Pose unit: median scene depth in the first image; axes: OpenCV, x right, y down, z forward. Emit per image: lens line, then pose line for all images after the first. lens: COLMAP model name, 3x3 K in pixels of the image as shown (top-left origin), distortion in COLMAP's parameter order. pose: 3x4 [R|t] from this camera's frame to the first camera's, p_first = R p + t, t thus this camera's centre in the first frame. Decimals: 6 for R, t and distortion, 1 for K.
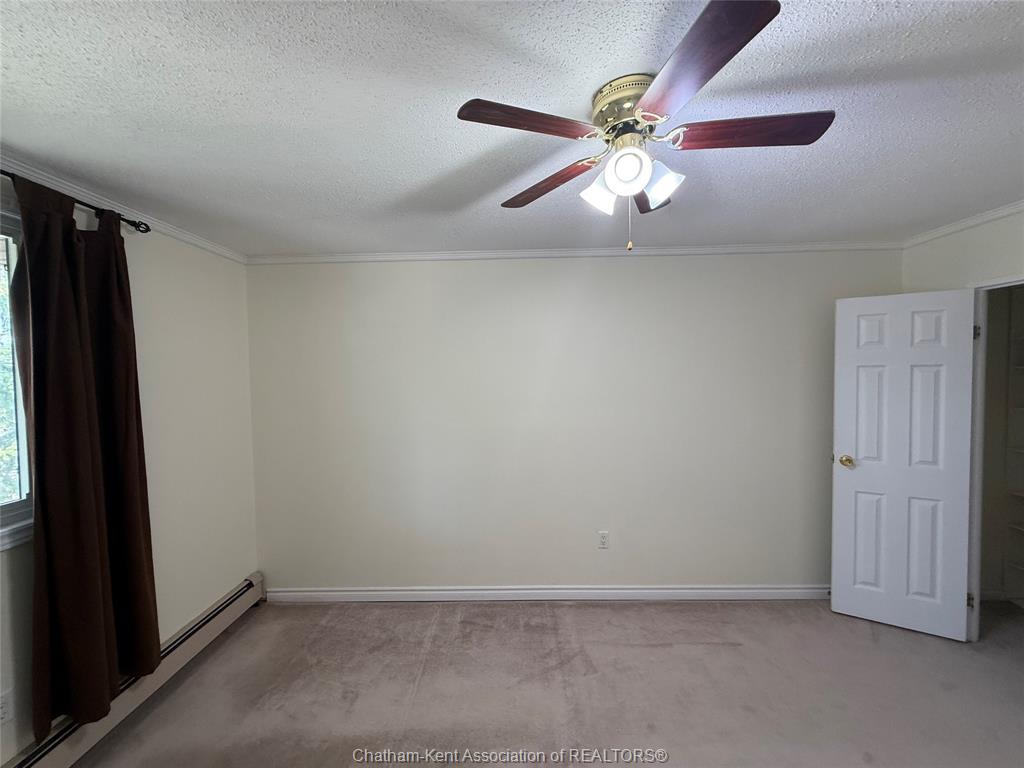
lens RADIAL K [[412.1, 0, 510.4], [0, 412.1, 381.4], [0, 0, 1]] dist [0.002458, 0.000441]
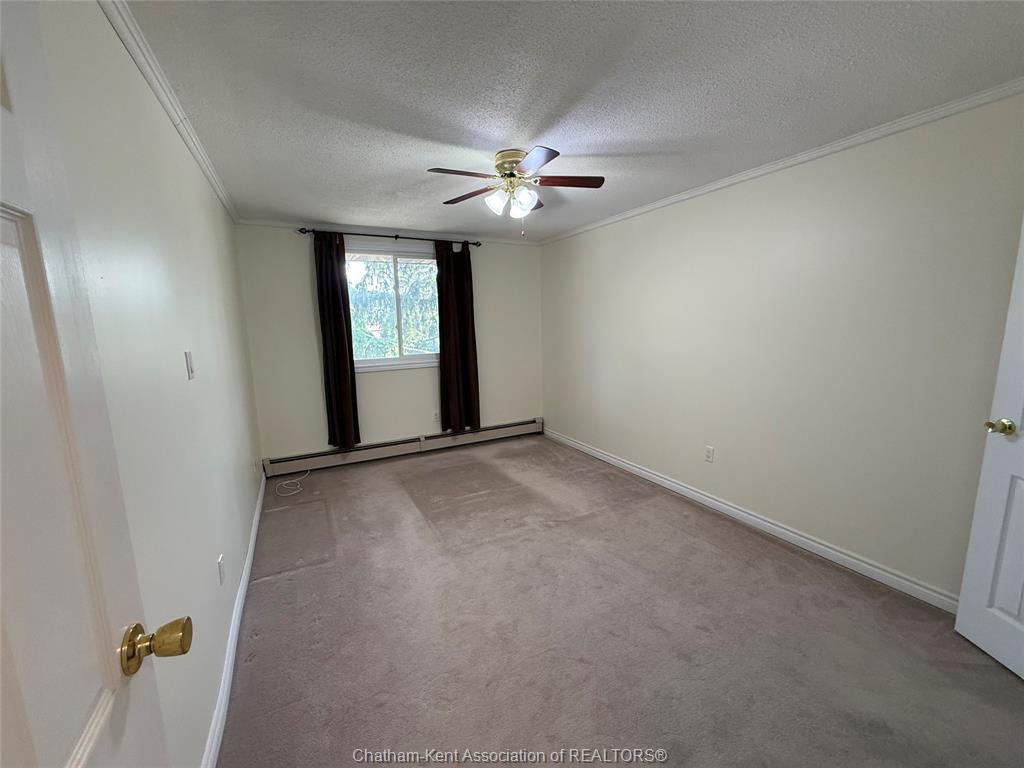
lens RADIAL K [[412.1, 0, 508.6], [0, 412.1, 386.2], [0, 0, 1]] dist [0.002458, 0.000441]
pose [[0.480479, 0.146127, -0.864747, 1.001955], [-0.010133, 0.986880, 0.161136, 0.028795], [0.876948, -0.068660, 0.475656, 0.000883]]
